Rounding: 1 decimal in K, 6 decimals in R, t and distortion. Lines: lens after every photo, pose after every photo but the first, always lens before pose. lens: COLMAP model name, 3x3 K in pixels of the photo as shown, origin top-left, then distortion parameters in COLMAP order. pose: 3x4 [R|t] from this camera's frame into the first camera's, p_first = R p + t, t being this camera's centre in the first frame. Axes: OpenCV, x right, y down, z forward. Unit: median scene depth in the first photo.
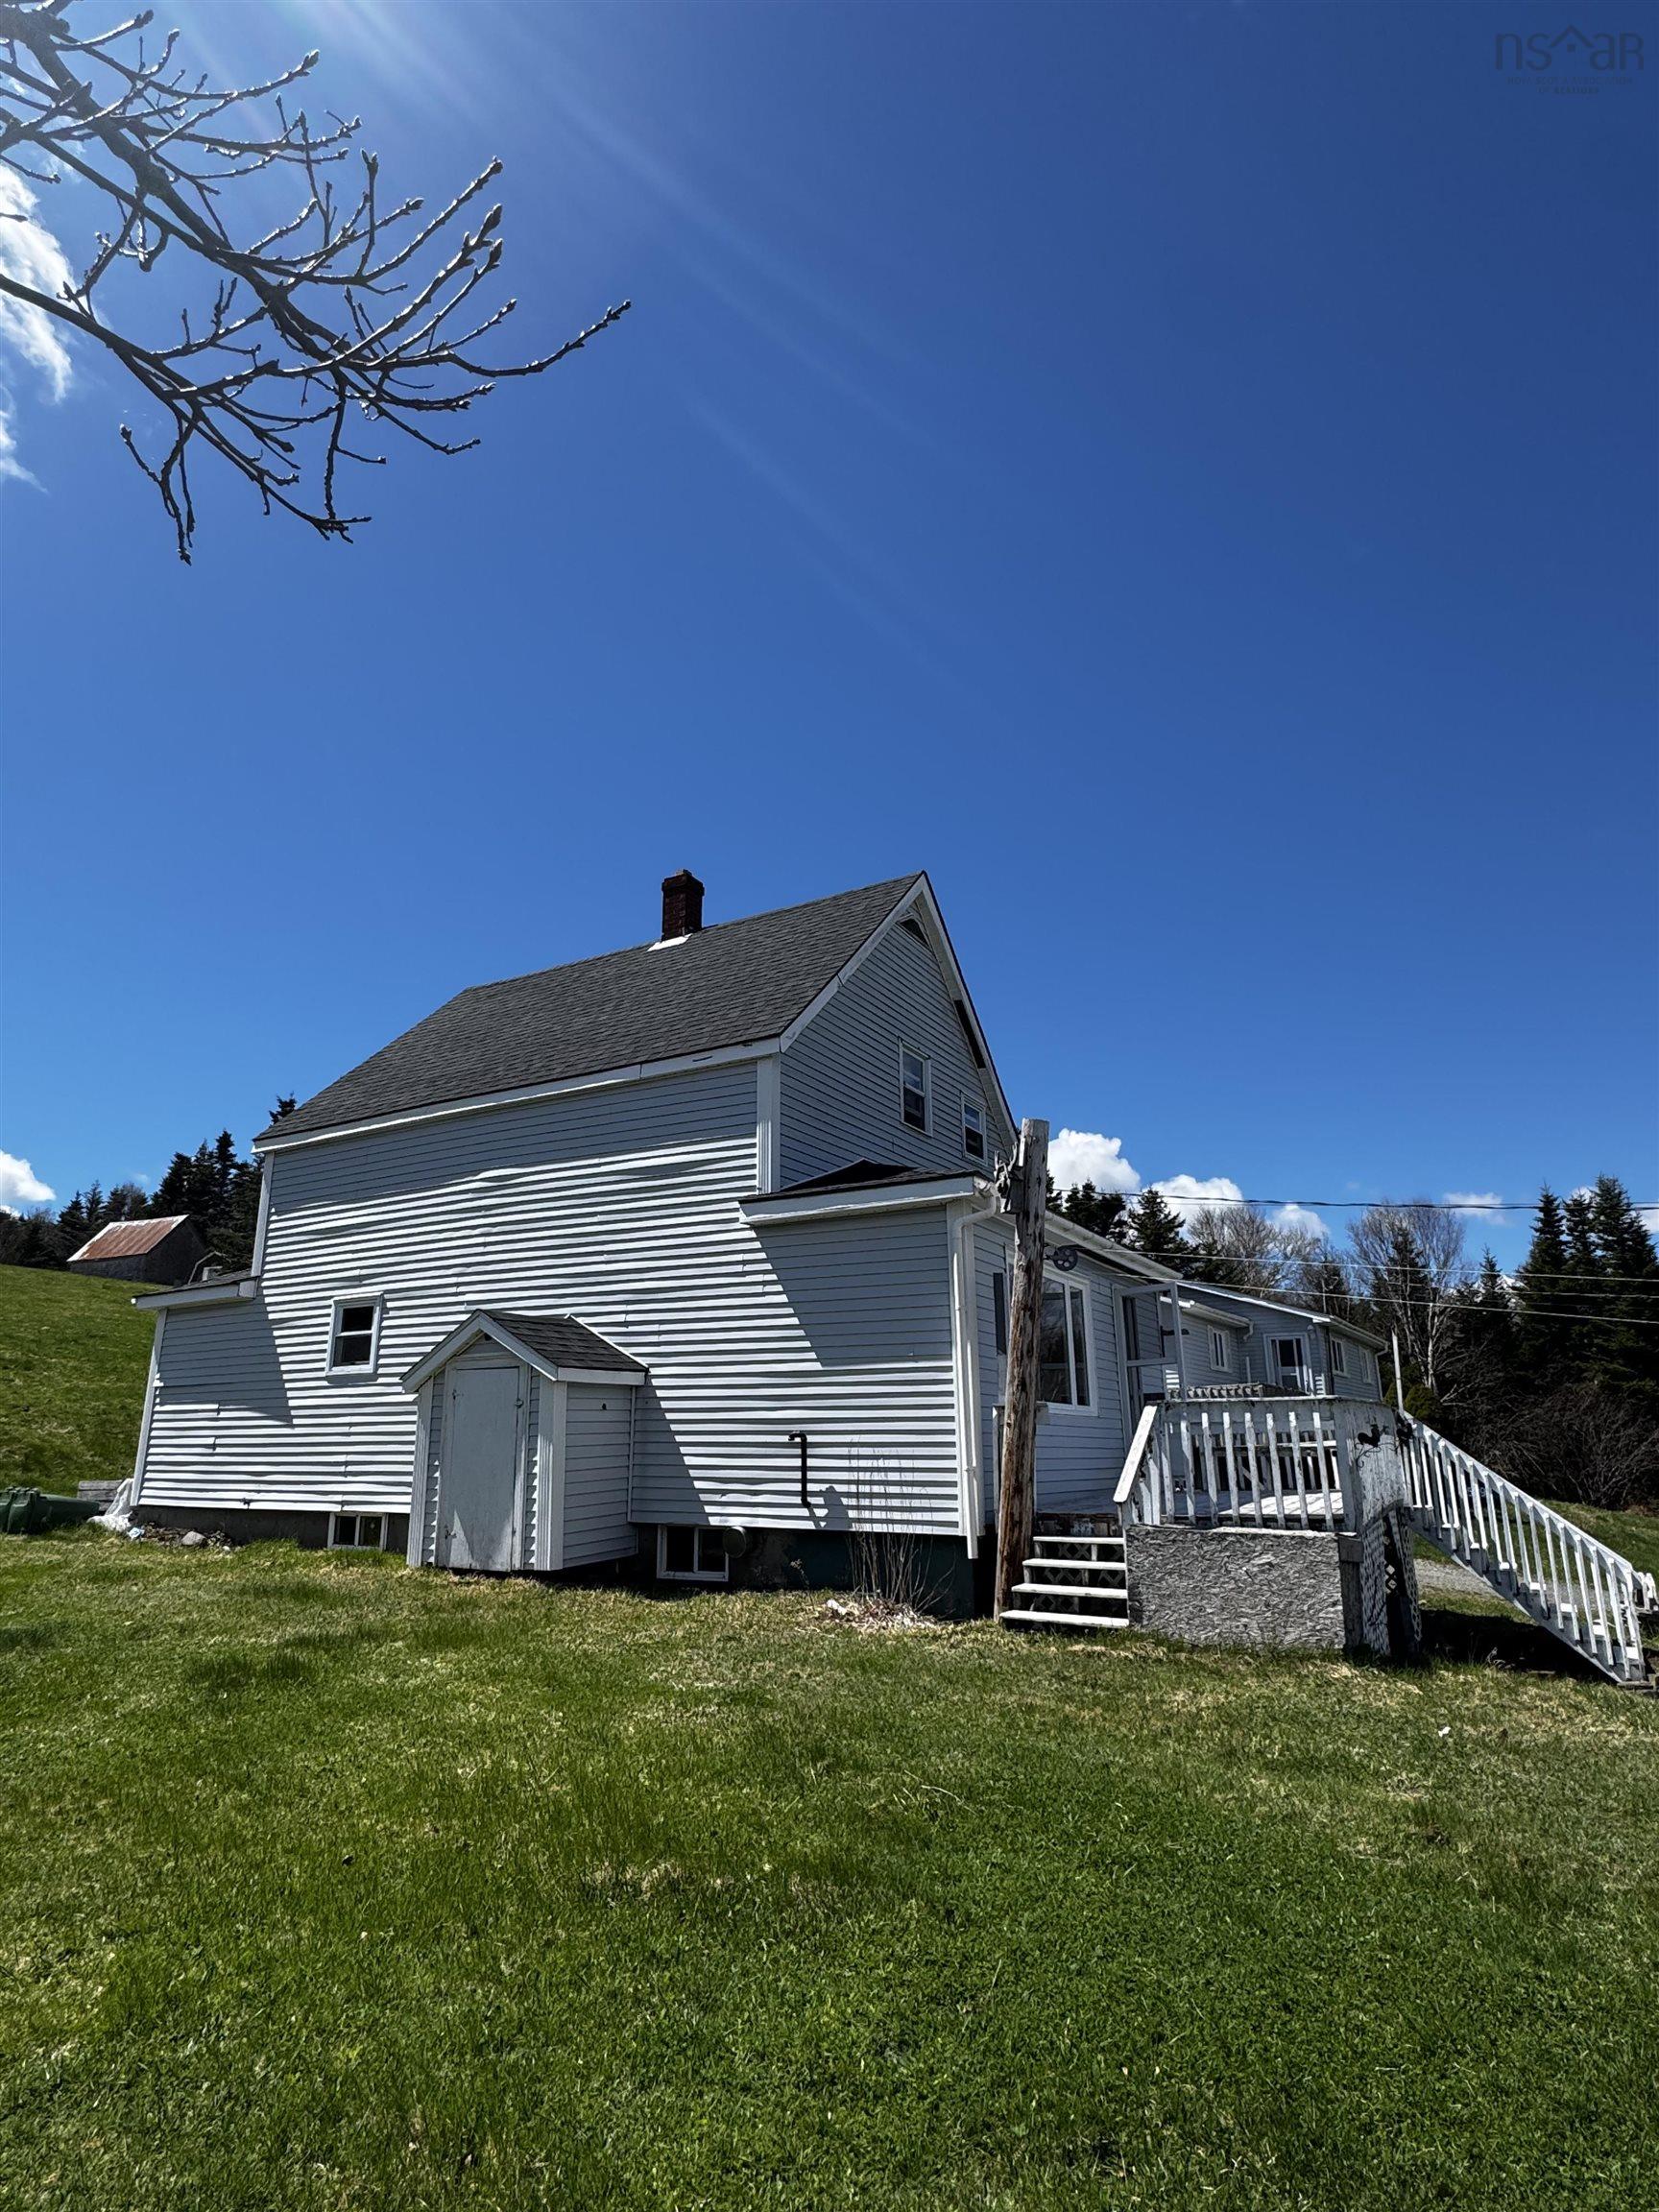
lens RADIAL K [[1218.3, 0, 829.5], [0, 1218.3, 1106.0], [0, 0, 1]] dist [0.015576, -0.000006]
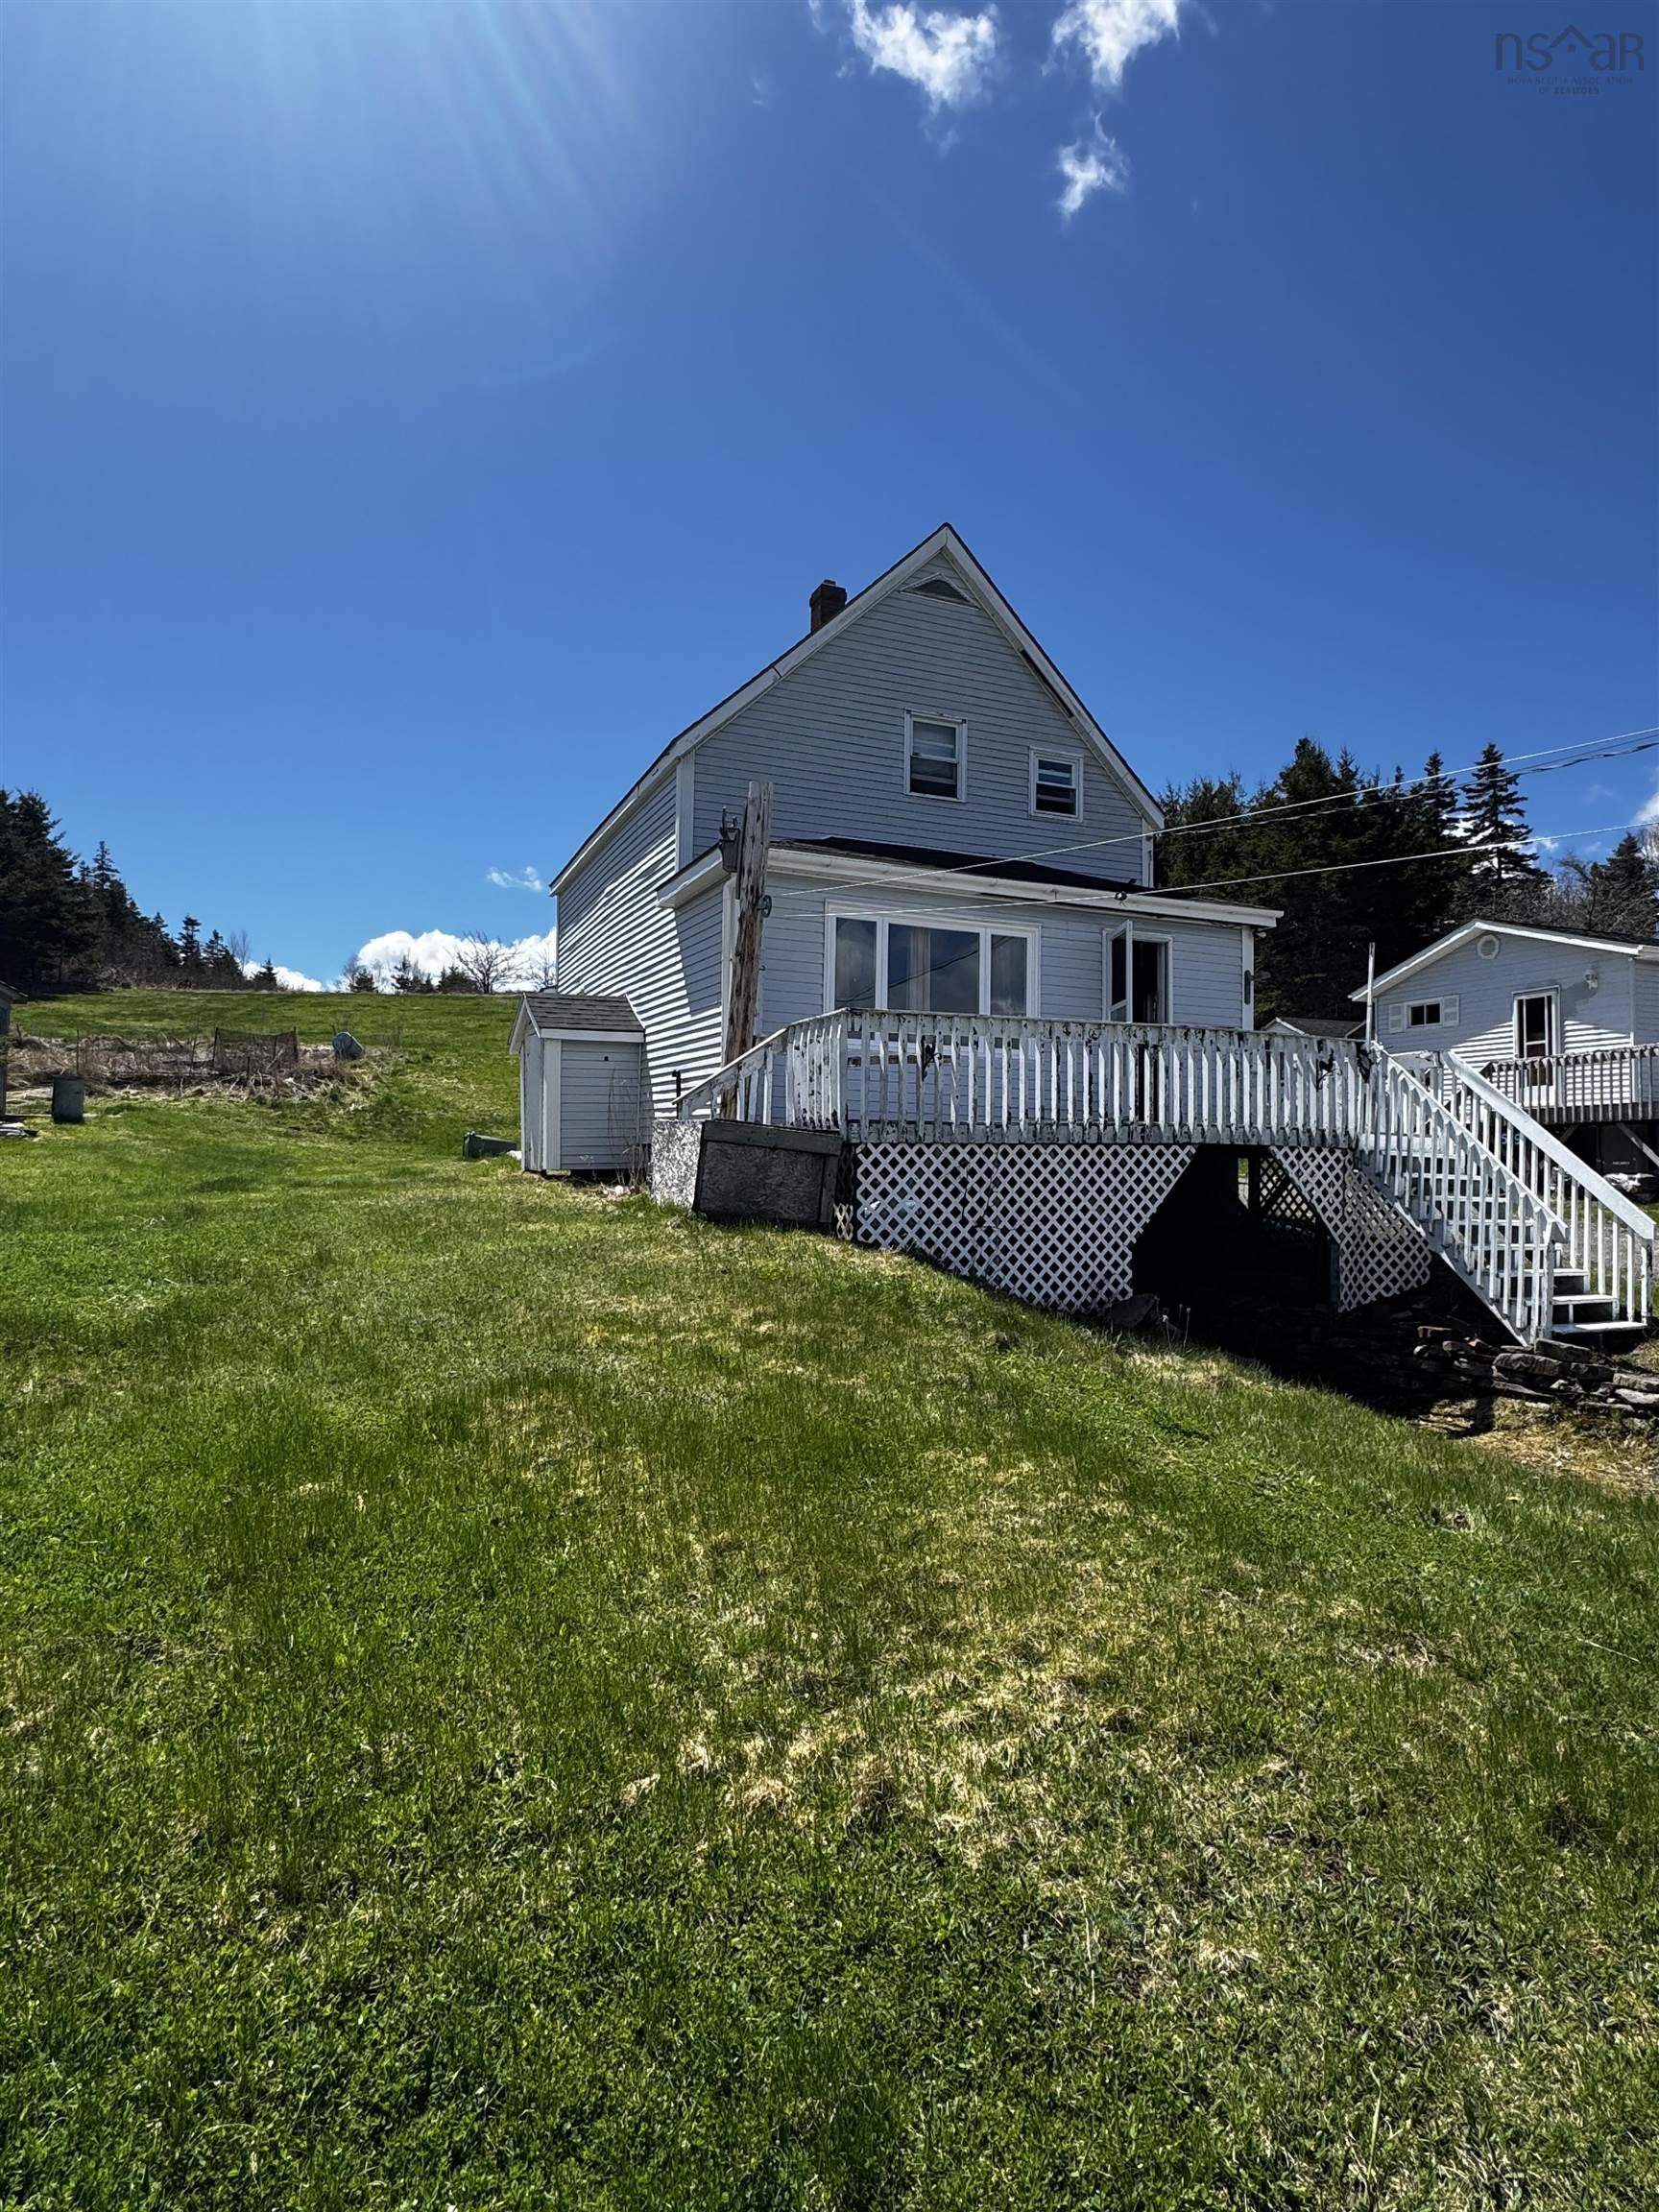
lens RADIAL K [[1218.3, 0, 829.5], [0, 1218.3, 1106.0], [0, 0, 1]] dist [0.015576, -0.000006]
pose [[0.792551, -0.007022, -0.609765, 0.765395], [0.142016, 0.974565, 0.173364, 0.100208], [0.593038, -0.223996, 0.773389, 0.121115]]
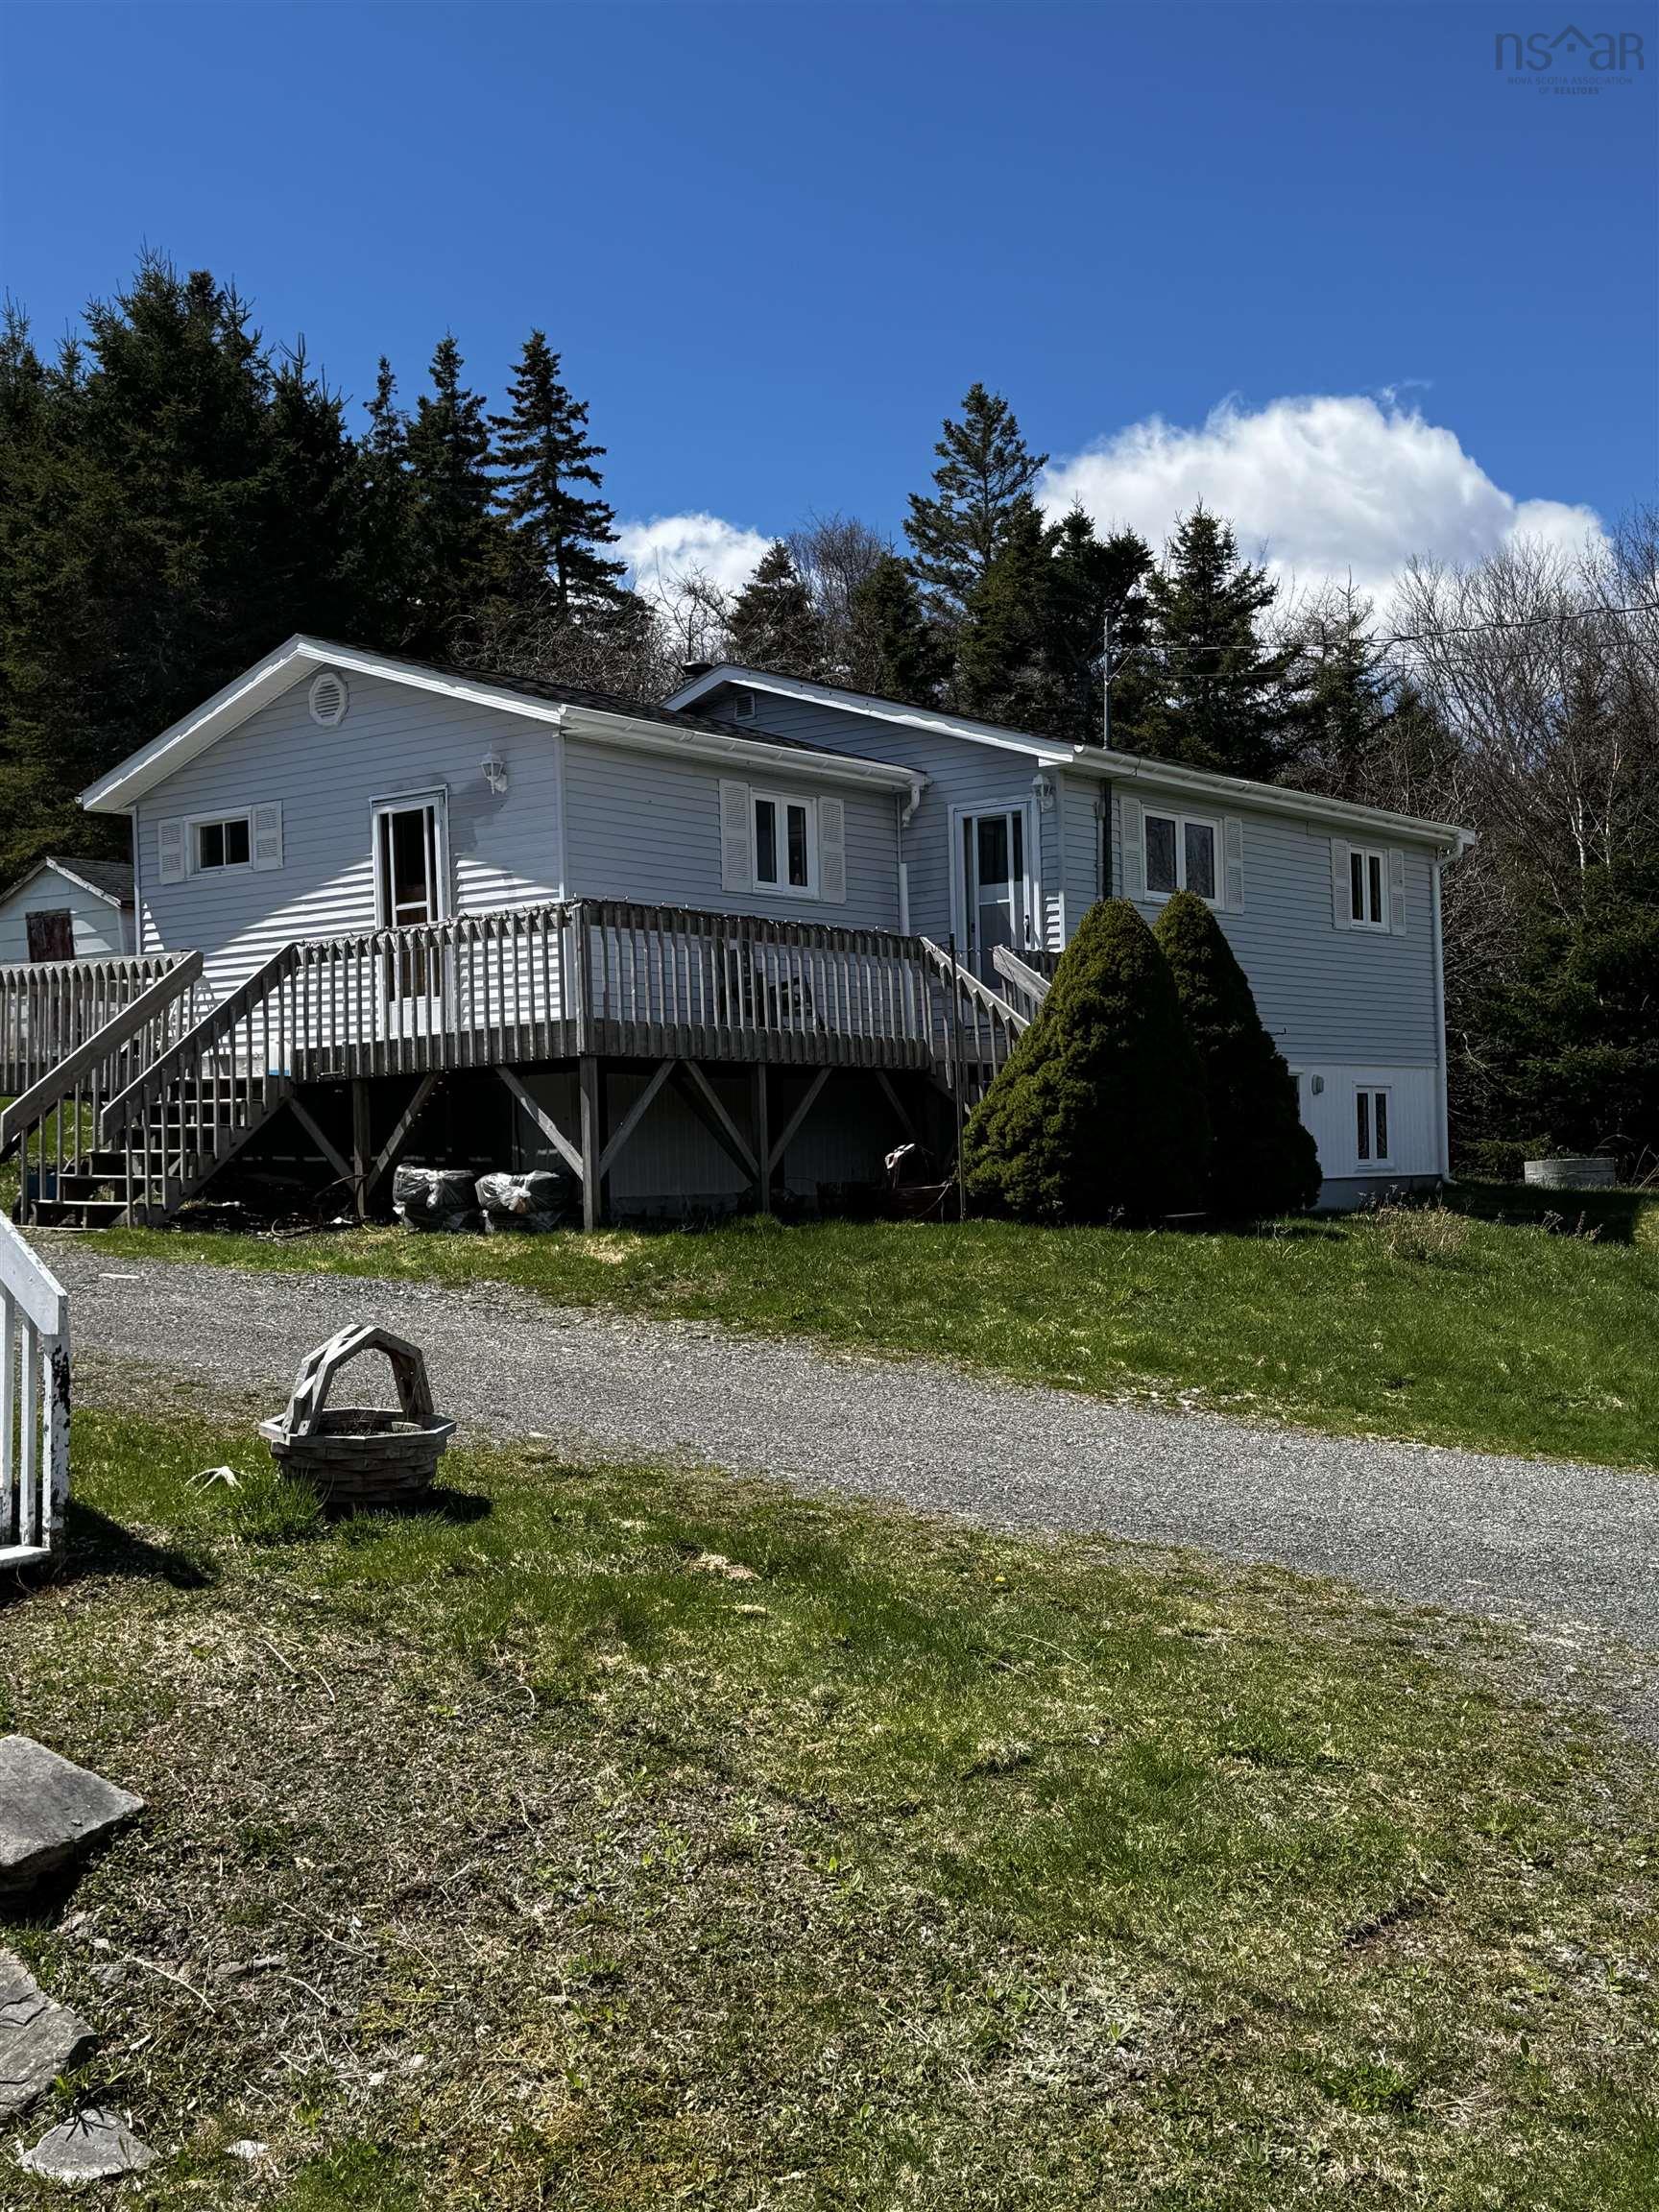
lens RADIAL K [[2573.3, 0, 829.5], [0, 2573.3, 1106.0], [0, 0, 1]] dist [0.155329, 0.005605]
pose [[0.994770, -0.025209, -0.098983, 0.849716], [0.048645, 0.969034, 0.242087, 0.135761], [0.089815, -0.245635, 0.965192, 0.241670]]
